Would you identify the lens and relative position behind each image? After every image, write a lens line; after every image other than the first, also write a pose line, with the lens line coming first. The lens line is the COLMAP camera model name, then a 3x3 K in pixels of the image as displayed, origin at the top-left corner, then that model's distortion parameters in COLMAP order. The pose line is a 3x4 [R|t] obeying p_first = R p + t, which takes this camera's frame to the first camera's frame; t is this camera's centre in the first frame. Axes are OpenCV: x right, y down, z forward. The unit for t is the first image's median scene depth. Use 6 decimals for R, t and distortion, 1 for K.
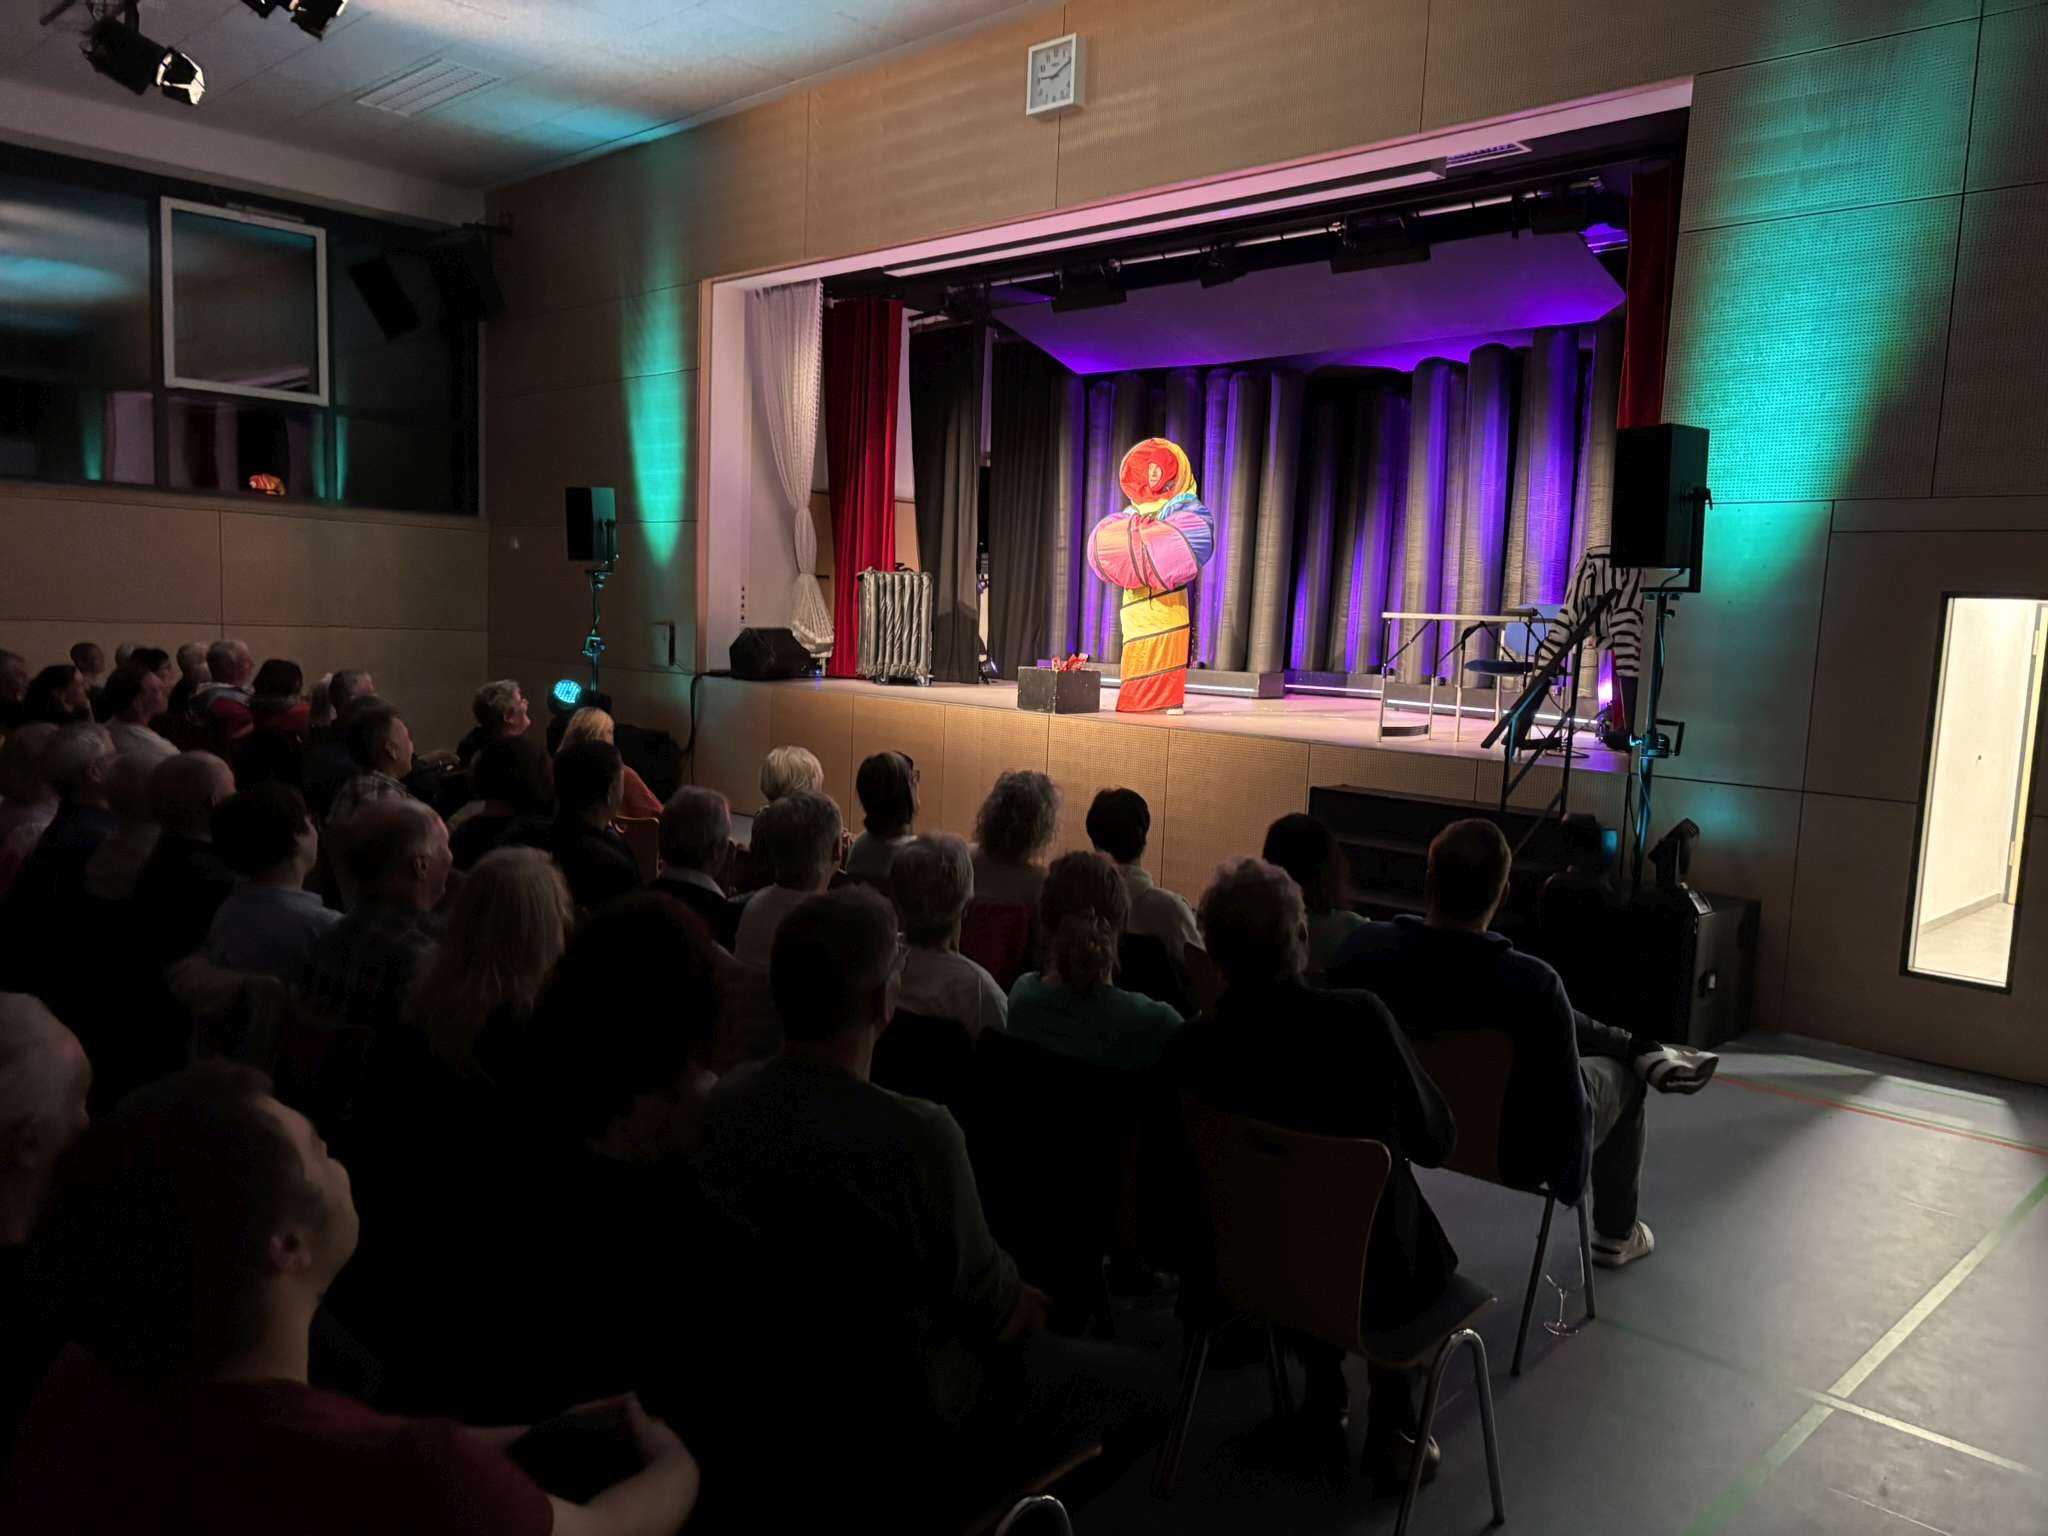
lens RADIAL K [[1538.2, 0, 1028.2], [0, 1538.2, 769.5], [0, 0, 1]] dist [0.077919, -0.082534]
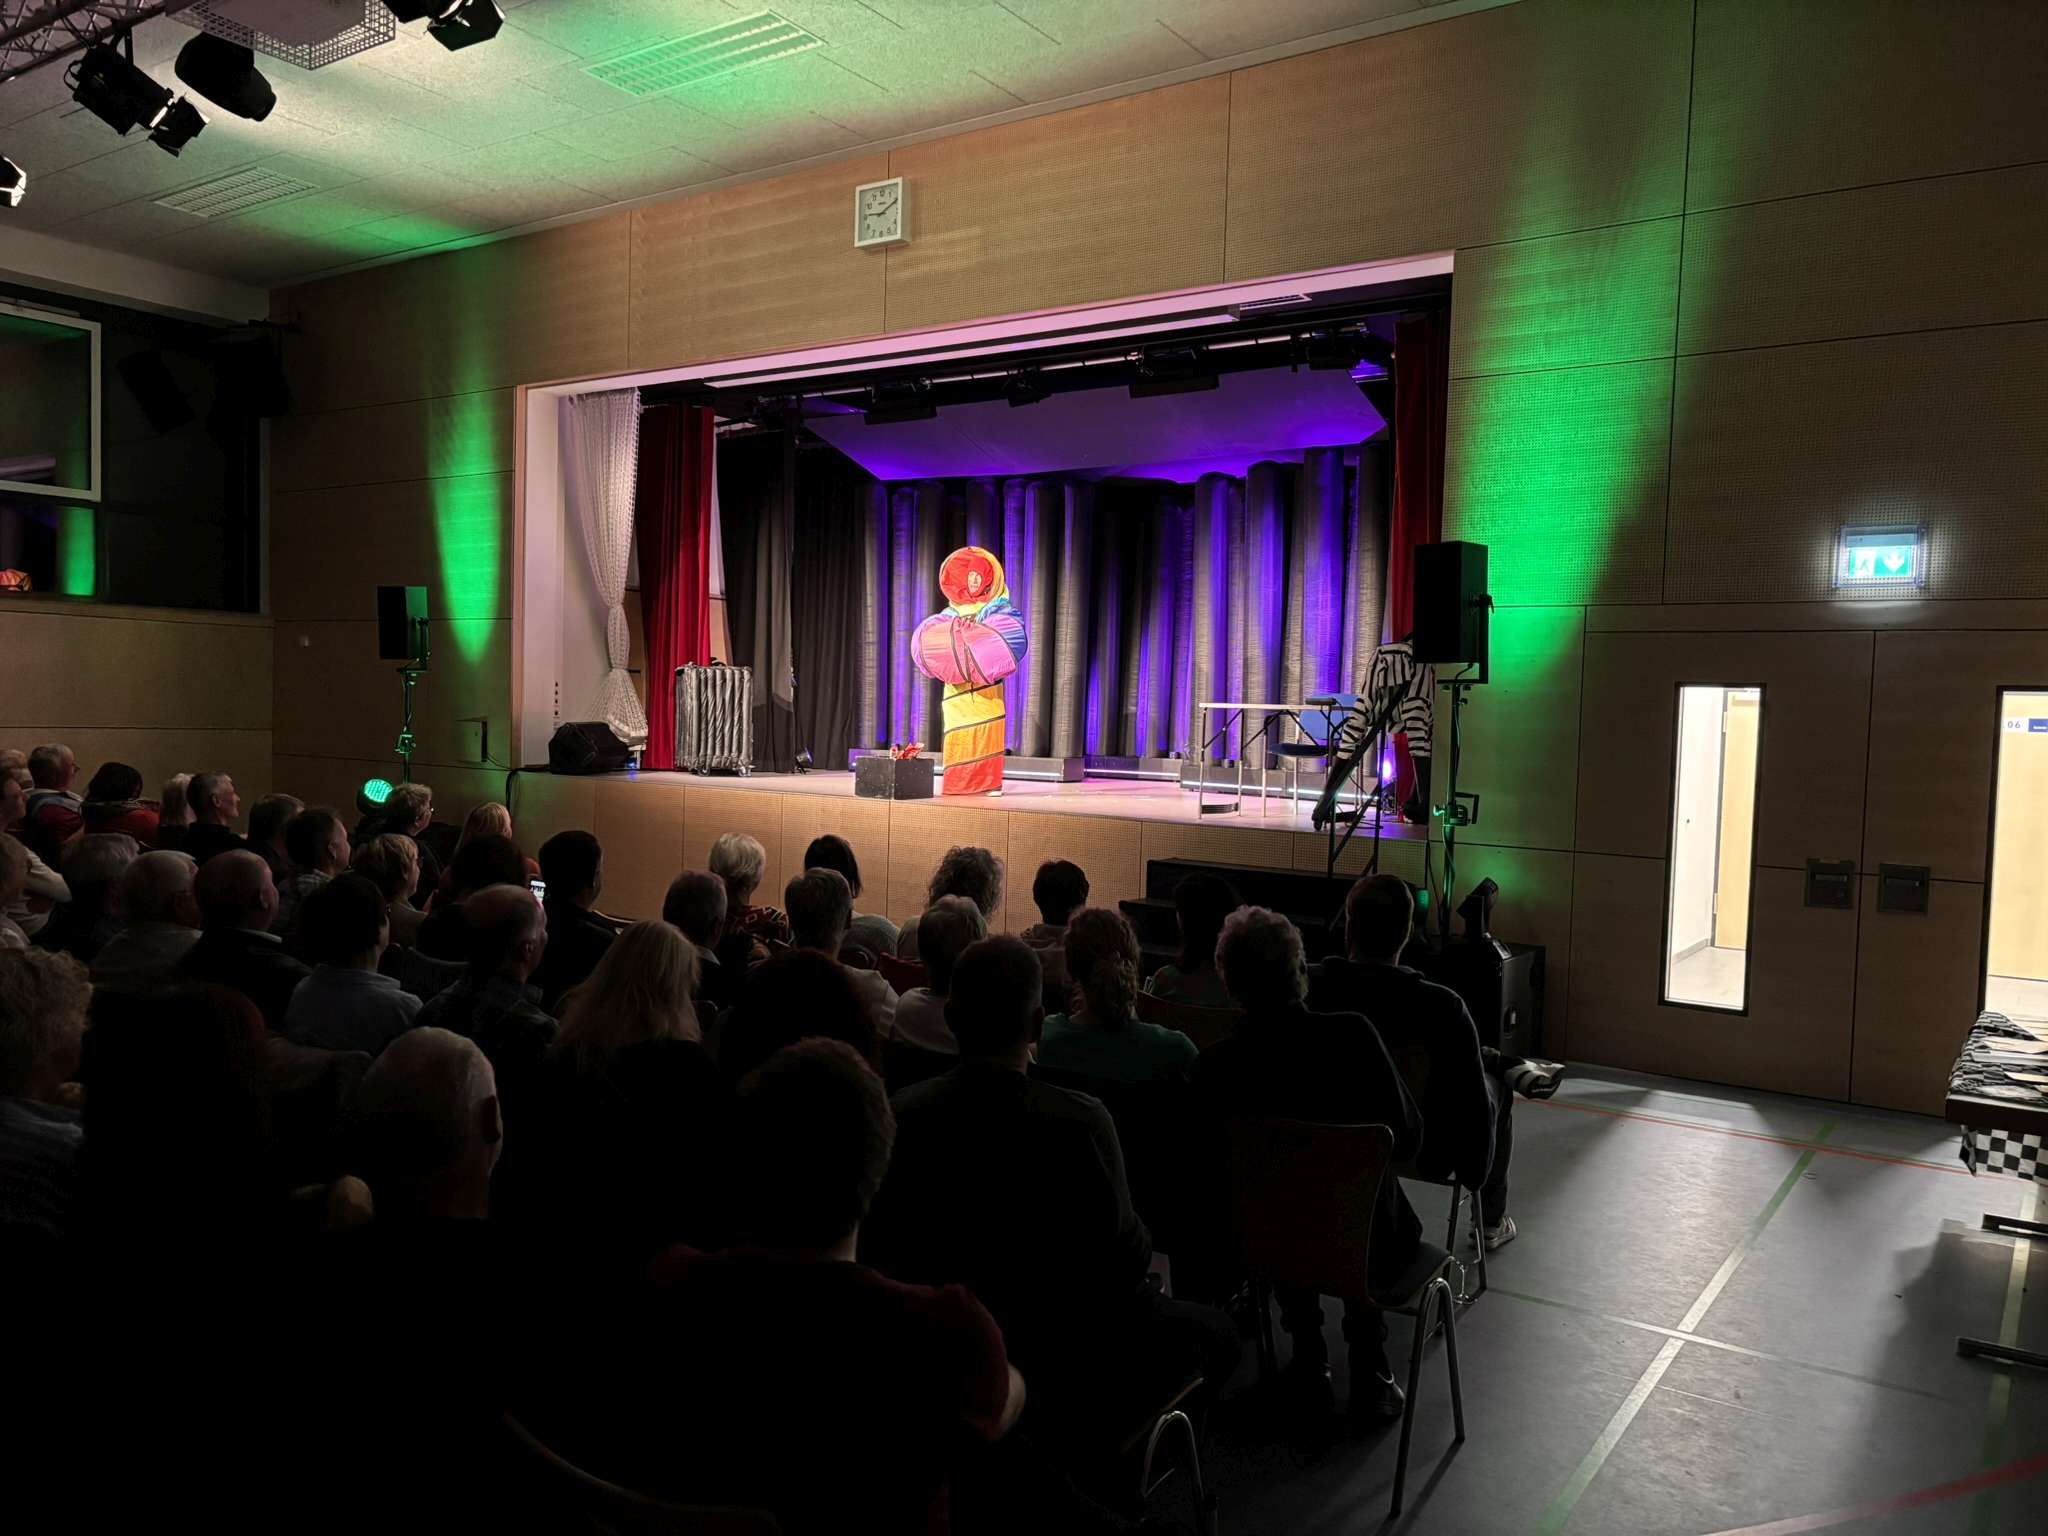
lens RADIAL K [[1532.8, 0, 1017.4], [0, 1532.8, 777.8], [0, 0, 1]] dist [0.080150, -0.093122]
pose [[0.986089, -0.019813, 0.165034, -0.065231], [0.028316, 0.998381, -0.049333, 0.002602], [-0.163789, 0.053320, 0.985053, -0.049619]]
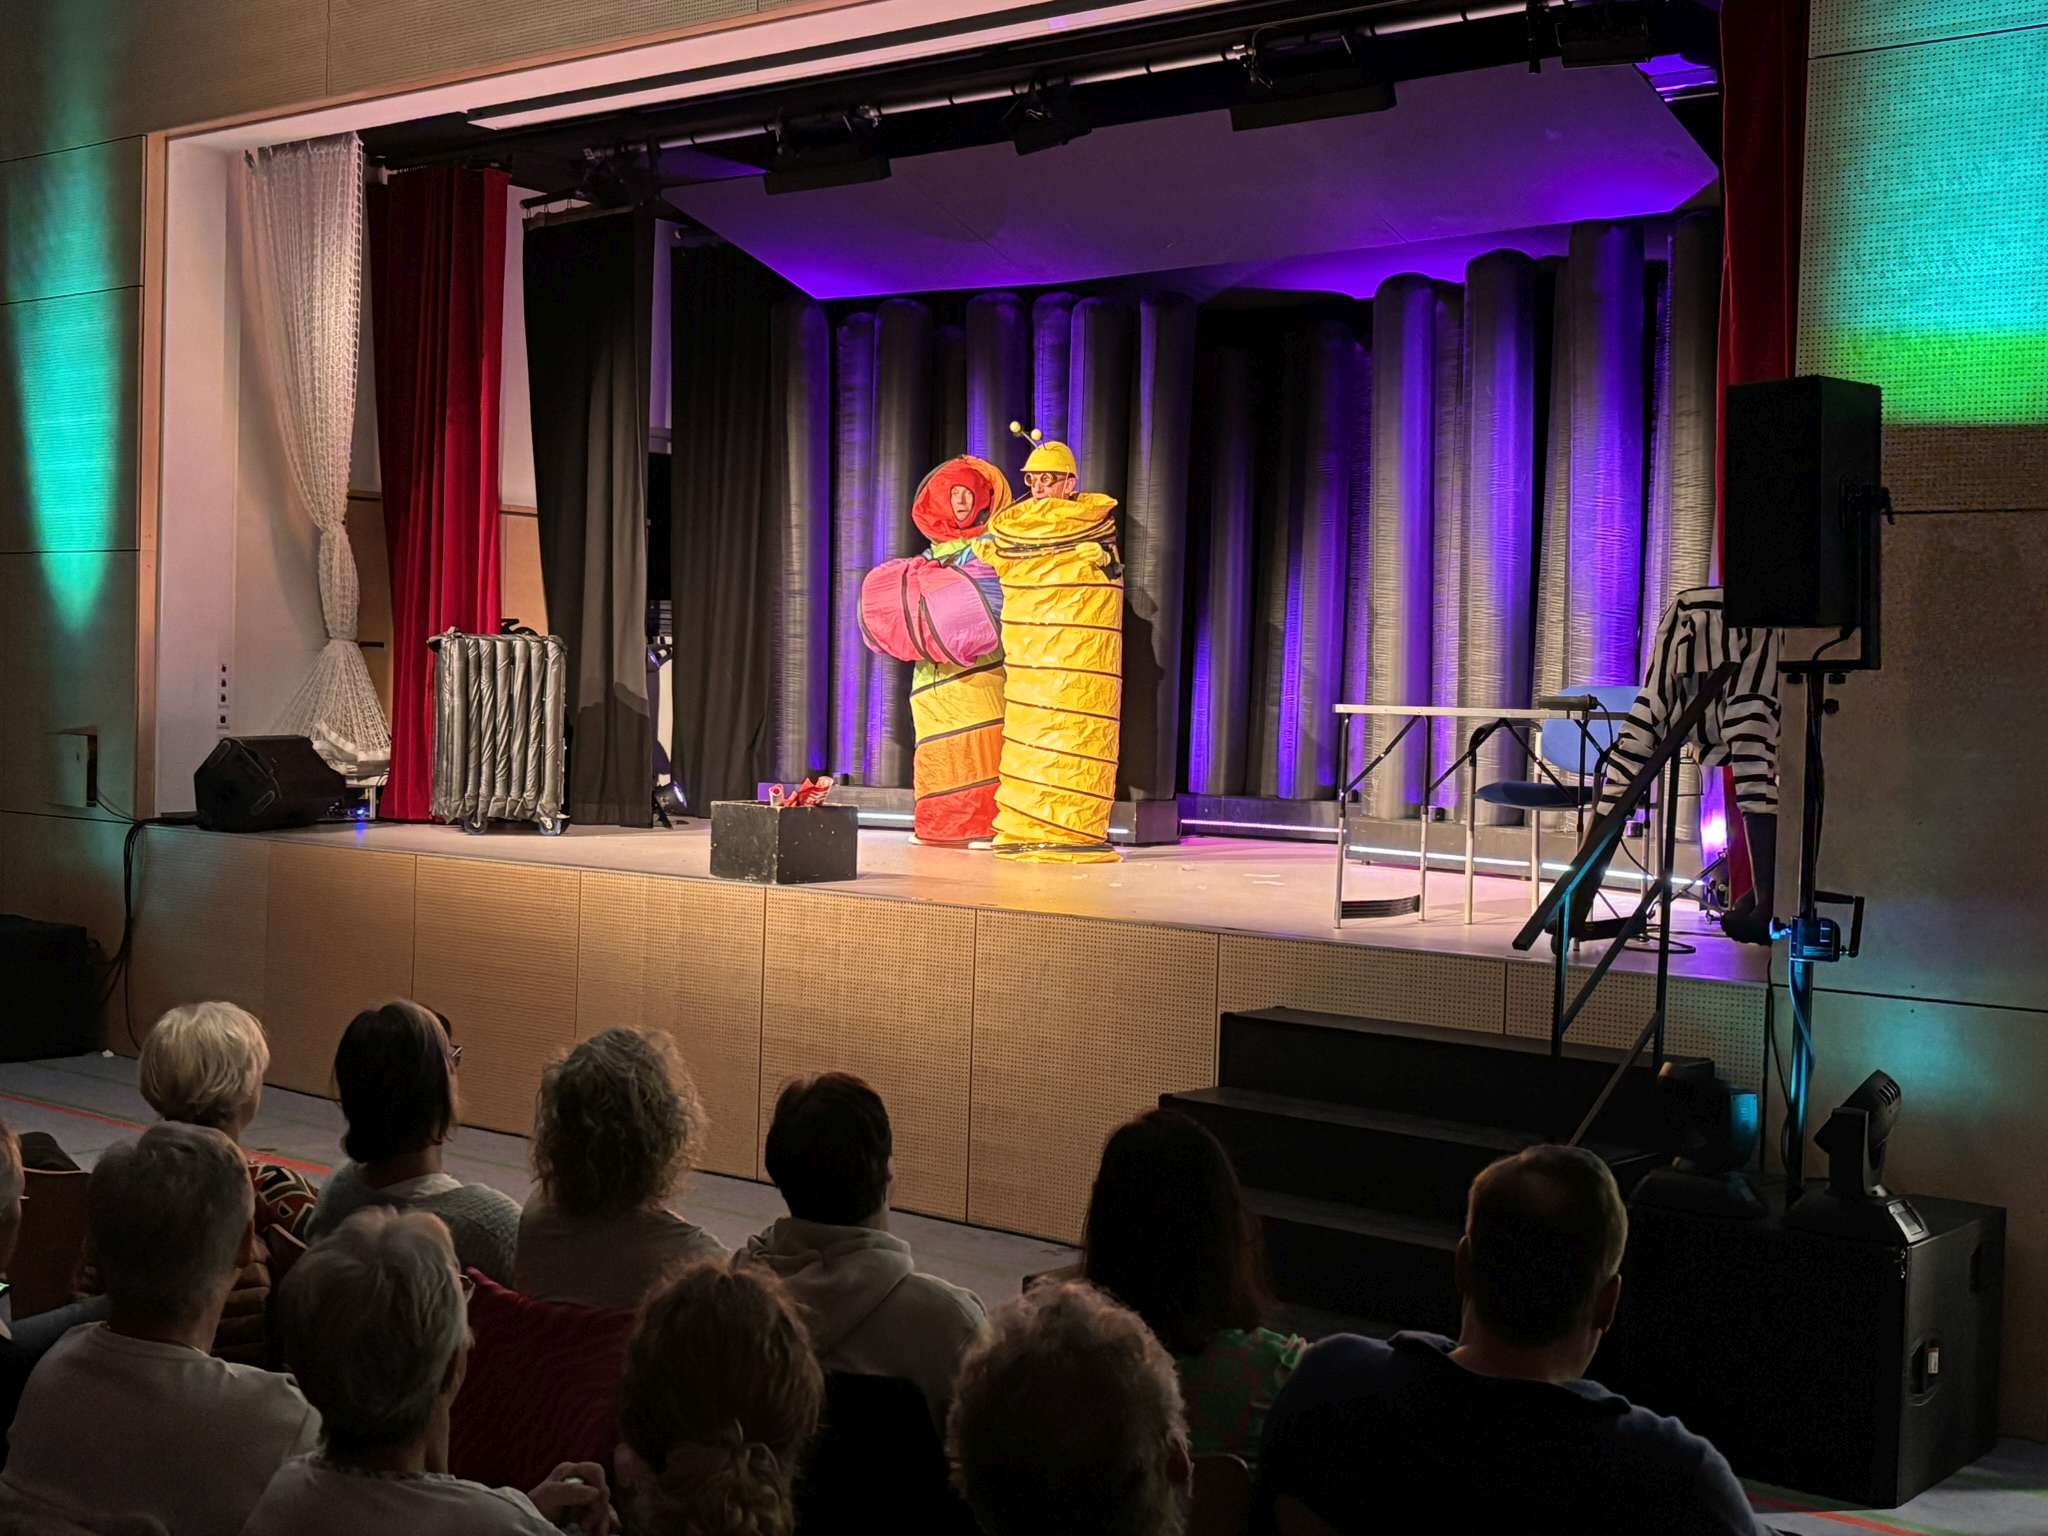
lens RADIAL K [[2501.1, 0, 1026.8], [0, 2501.1, 767.8], [0, 0, 1]] dist [0.182632, -0.555724]
pose [[0.994826, -0.015045, 0.100470, 0.015748], [0.022125, 0.997321, -0.069726, -0.011656], [-0.099152, 0.071589, 0.992494, 0.065457]]
